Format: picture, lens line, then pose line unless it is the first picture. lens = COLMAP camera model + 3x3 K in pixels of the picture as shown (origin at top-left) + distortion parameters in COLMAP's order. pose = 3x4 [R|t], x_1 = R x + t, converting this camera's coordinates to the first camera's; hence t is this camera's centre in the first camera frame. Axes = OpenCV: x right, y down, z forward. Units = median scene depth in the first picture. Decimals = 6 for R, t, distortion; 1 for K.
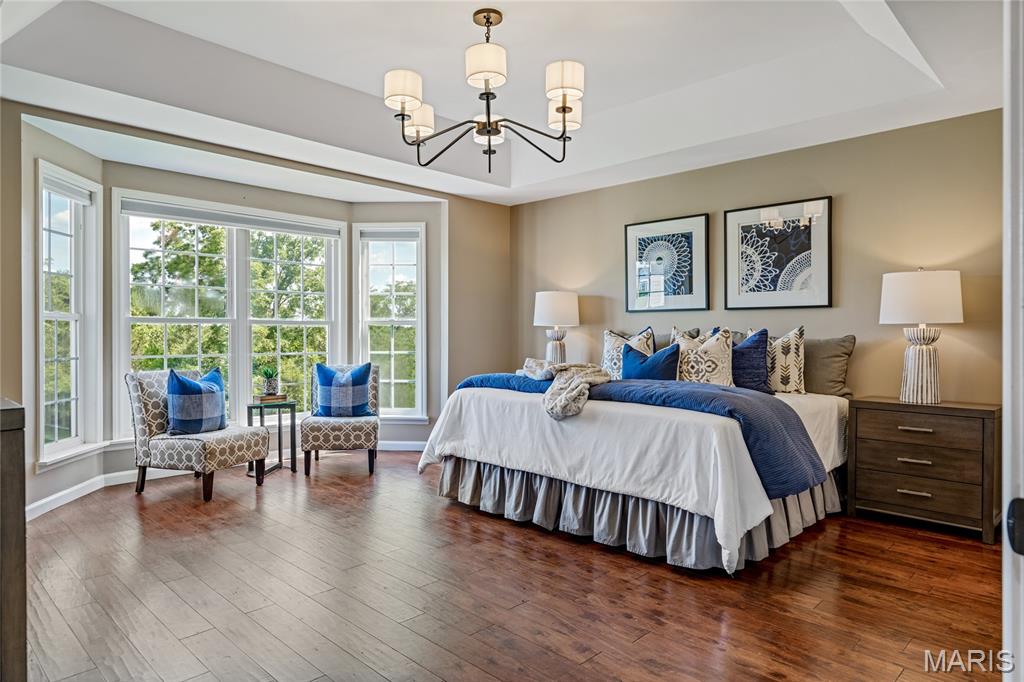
lens RADIAL K [[631.4, 0, 516.7], [0, 631.4, 338.3], [0, 0, 1]] dist [-0.007762, 0.001300]
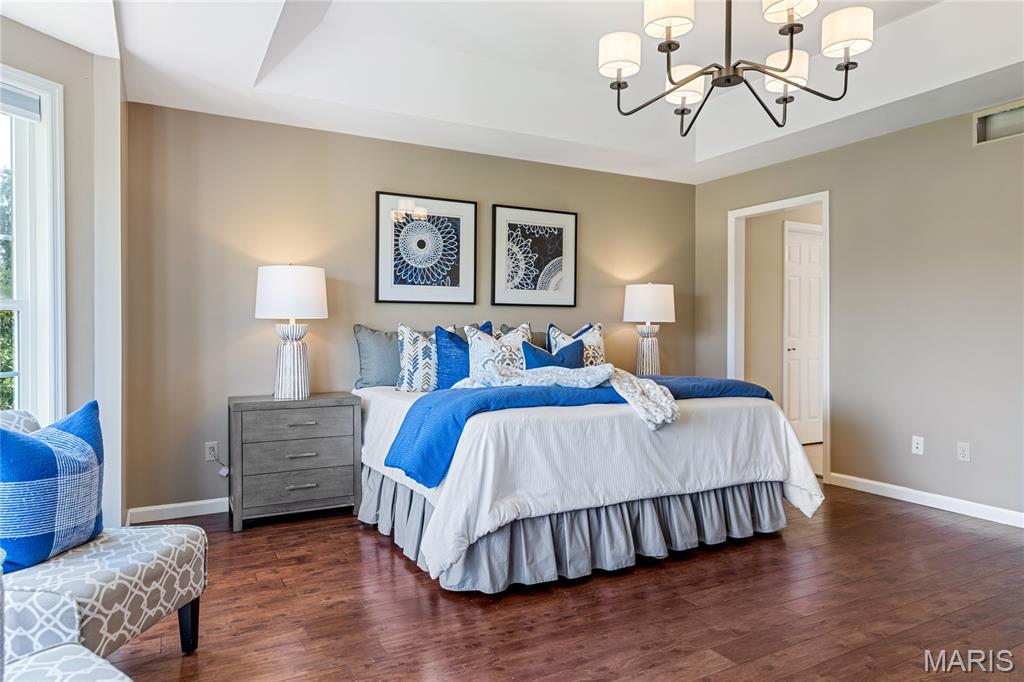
lens RADIAL K [[631.4, 0, 514.2], [0, 631.4, 339.6], [0, 0, 1]] dist [-0.007762, 0.001300]
pose [[0.292128, -0.016946, 0.956229, -0.624785], [0.007003, 0.999854, 0.015579, -0.006928], [-0.956354, 0.002145, 0.292204, 0.710529]]
